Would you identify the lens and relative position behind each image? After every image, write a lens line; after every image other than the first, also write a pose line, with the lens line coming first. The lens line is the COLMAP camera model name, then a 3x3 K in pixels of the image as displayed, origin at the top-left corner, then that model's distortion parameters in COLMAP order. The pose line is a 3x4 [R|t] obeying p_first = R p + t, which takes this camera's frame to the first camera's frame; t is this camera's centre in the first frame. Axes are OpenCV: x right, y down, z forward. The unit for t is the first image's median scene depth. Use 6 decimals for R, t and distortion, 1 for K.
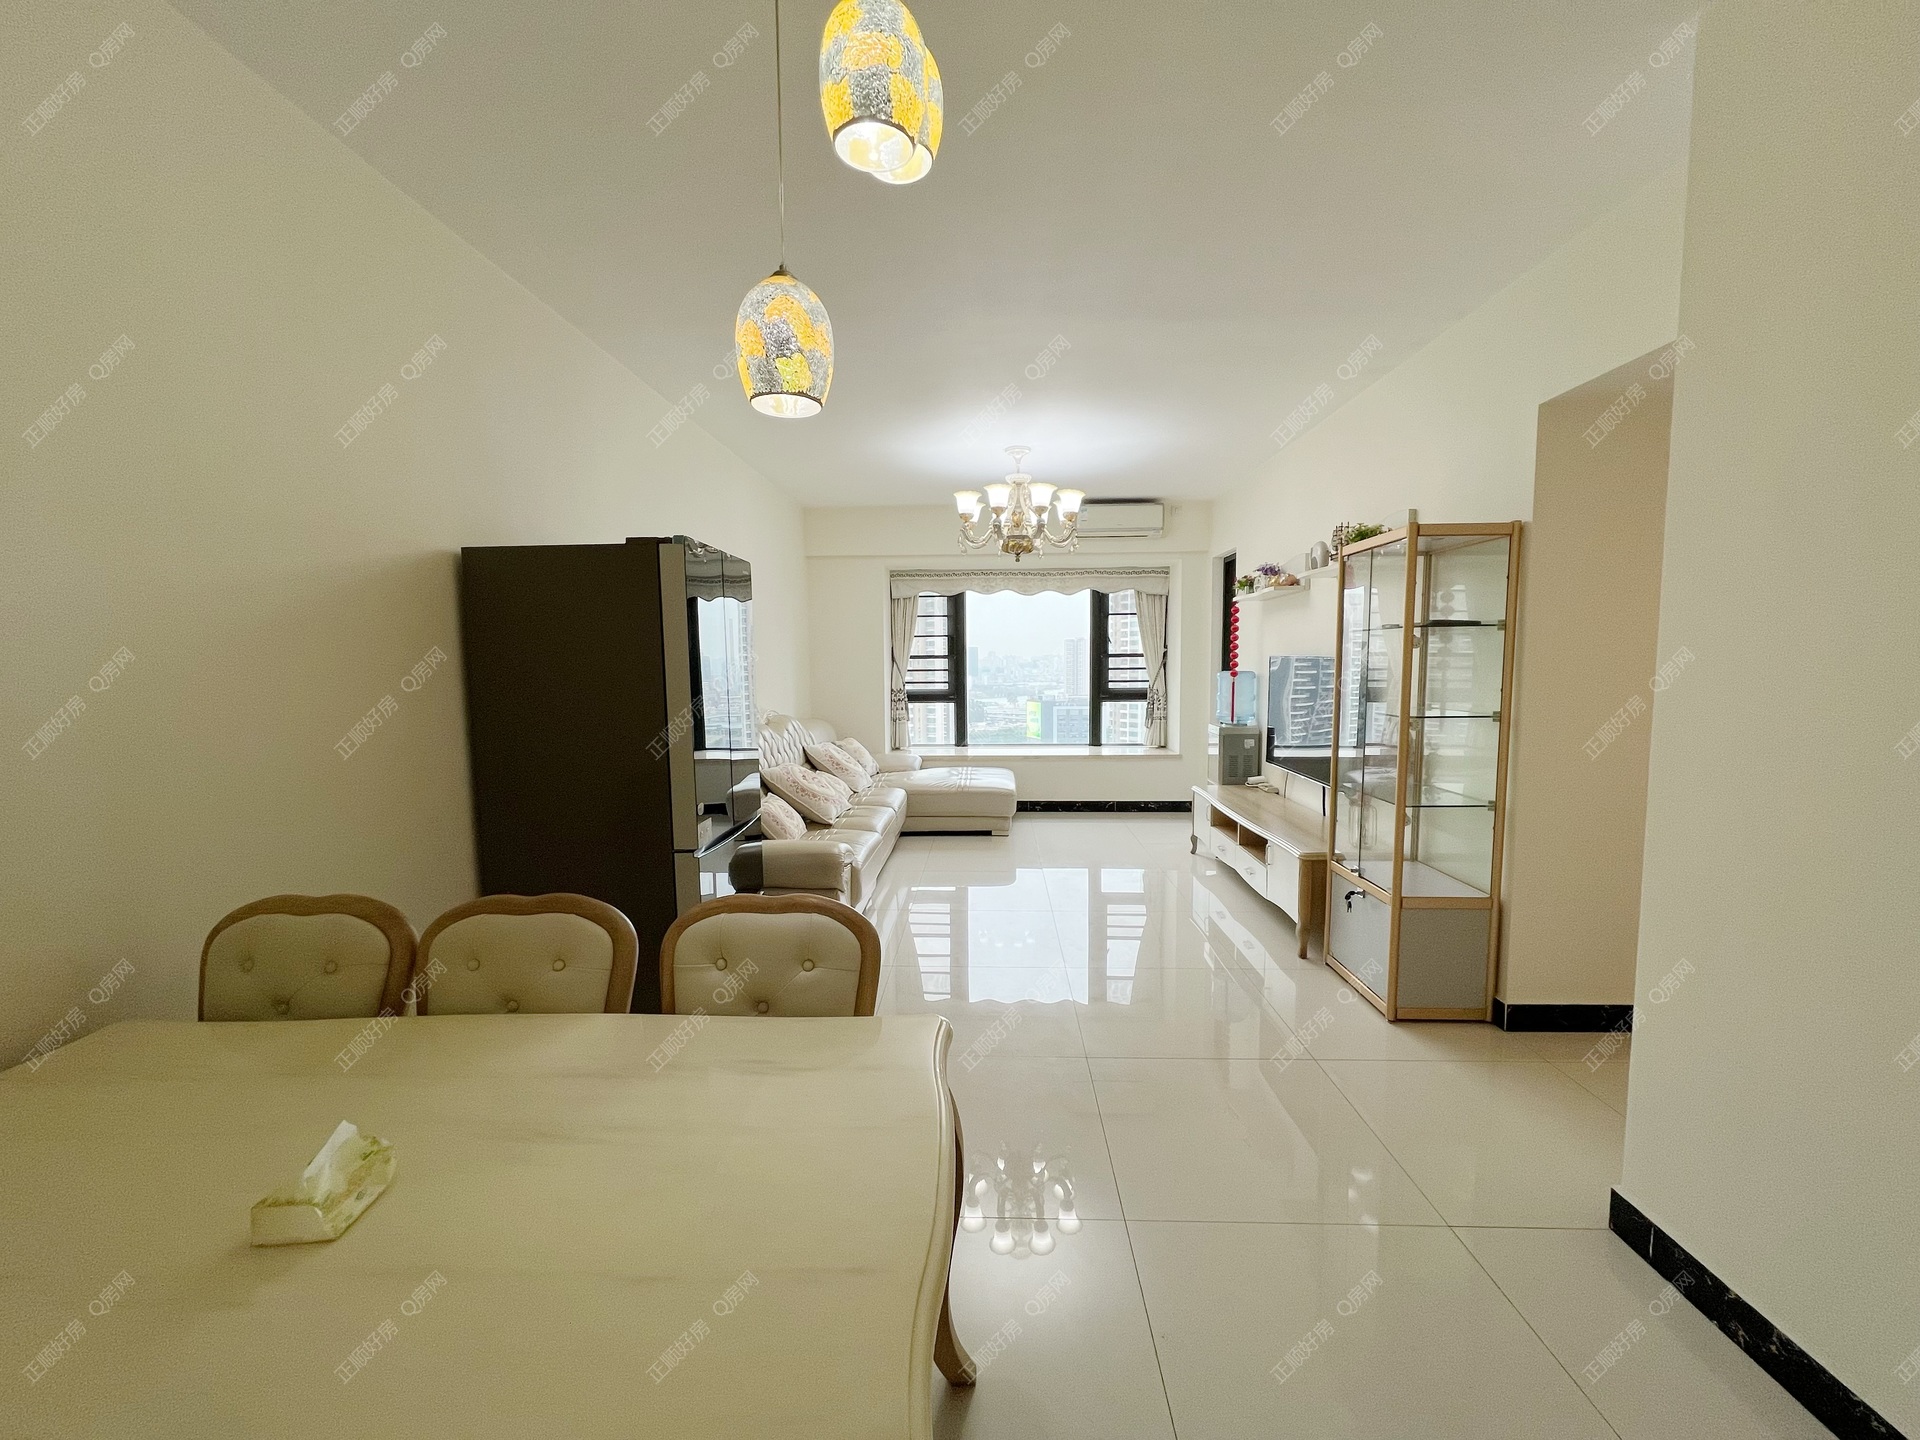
lens RADIAL K [[777.3, 0, 966.3], [0, 777.3, 722.5], [0, 0, 1]] dist [0.005045, 0.000013]
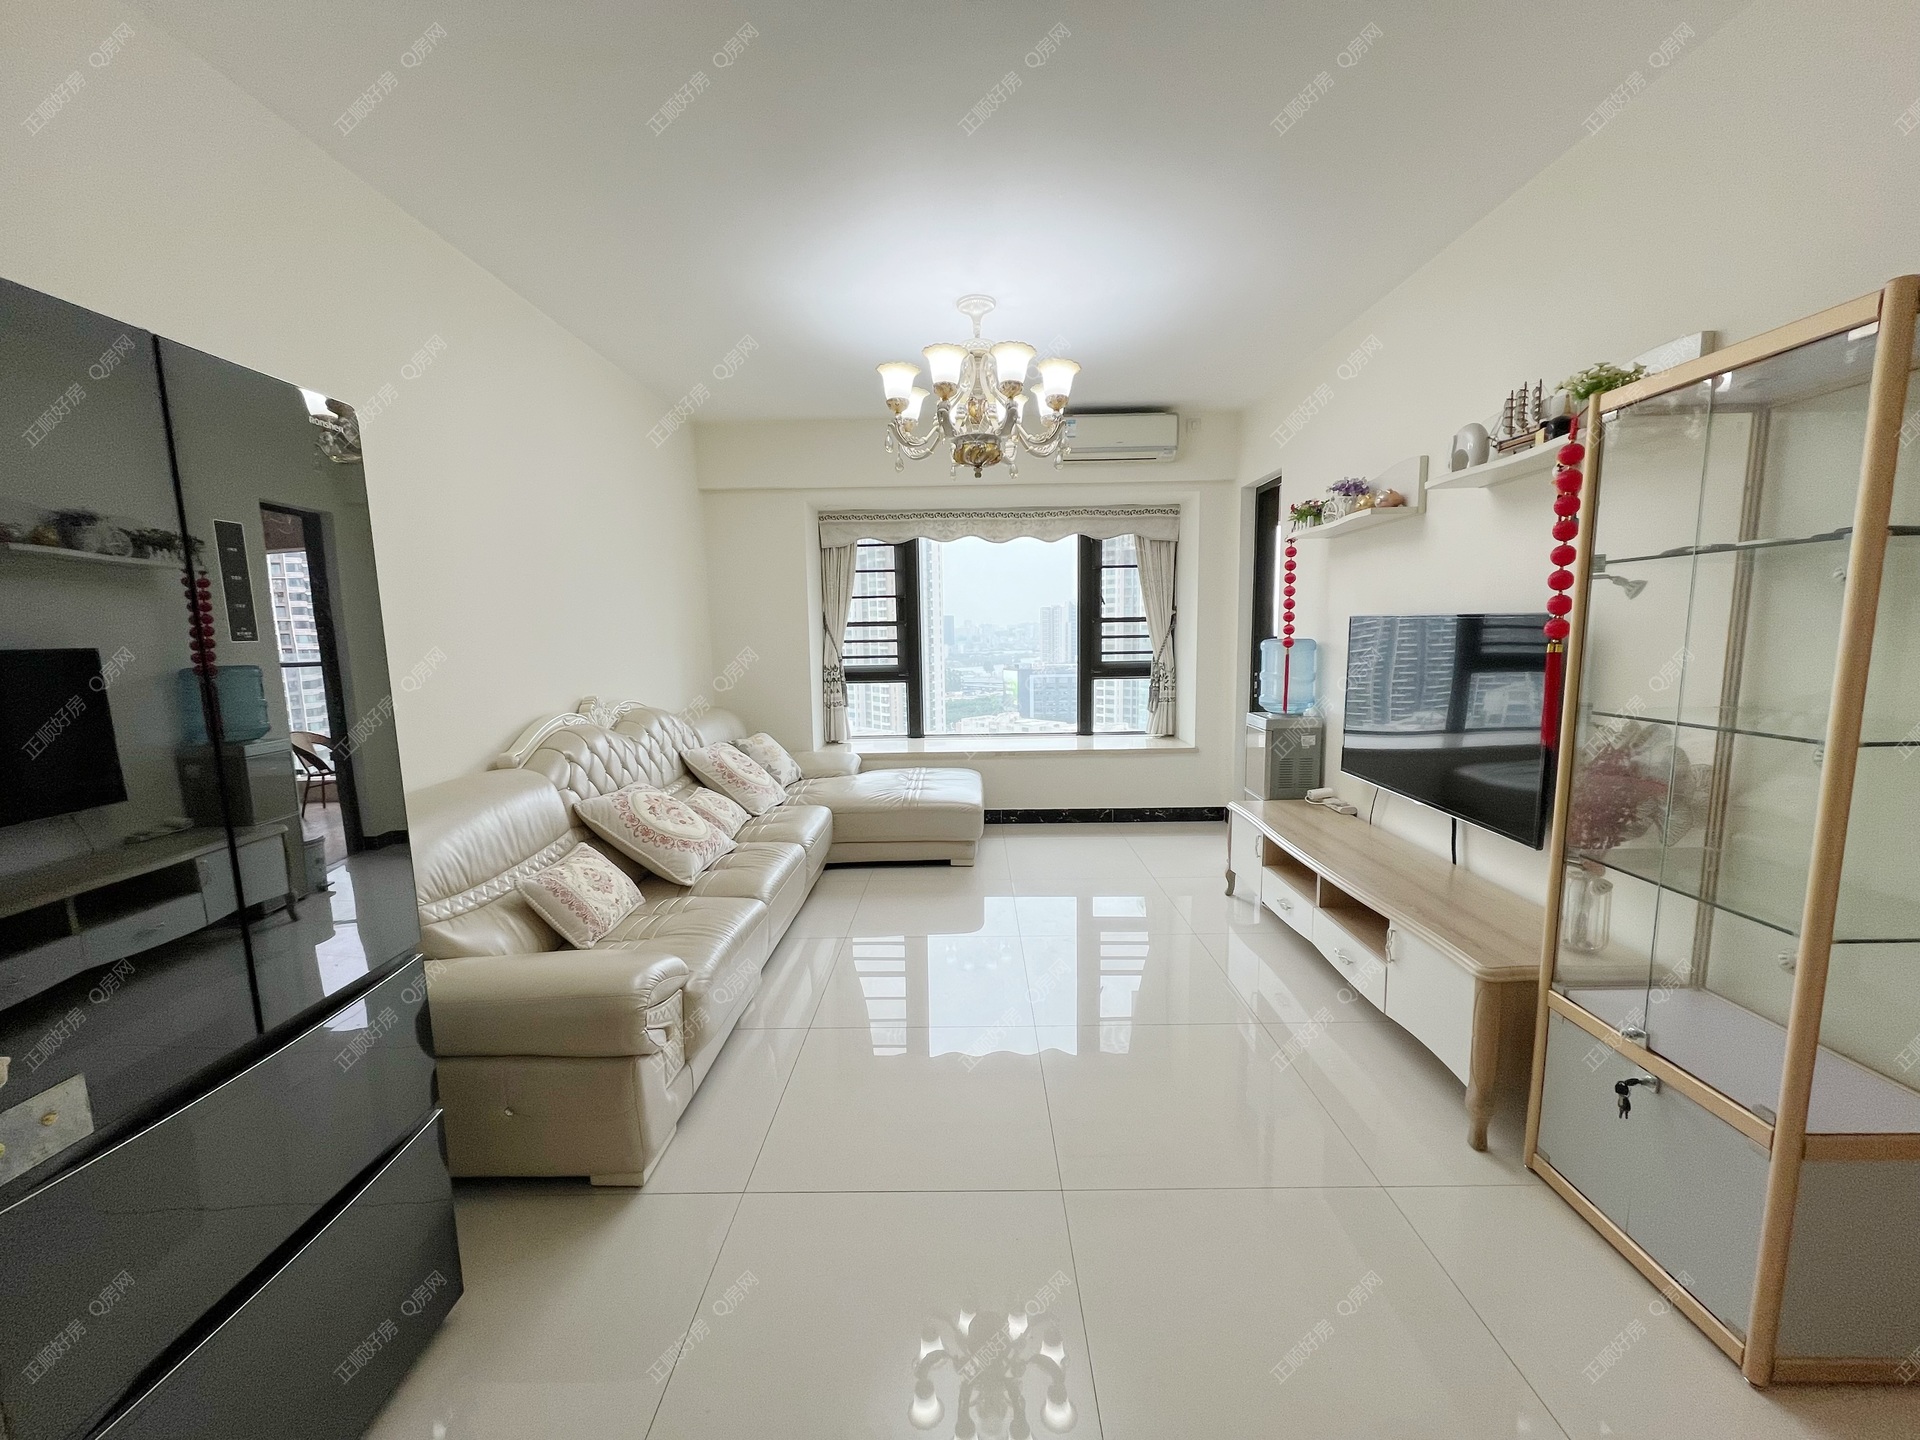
lens RADIAL K [[772.2, 0, 958.6], [0, 772.2, 731.9], [0, 0, 1]] dist [-0.000530, -0.000905]
pose [[0.999736, -0.013046, 0.018909, 0.023311], [0.012041, 0.998558, 0.052309, -0.016472], [-0.019565, -0.052067, 0.998452, 0.226287]]
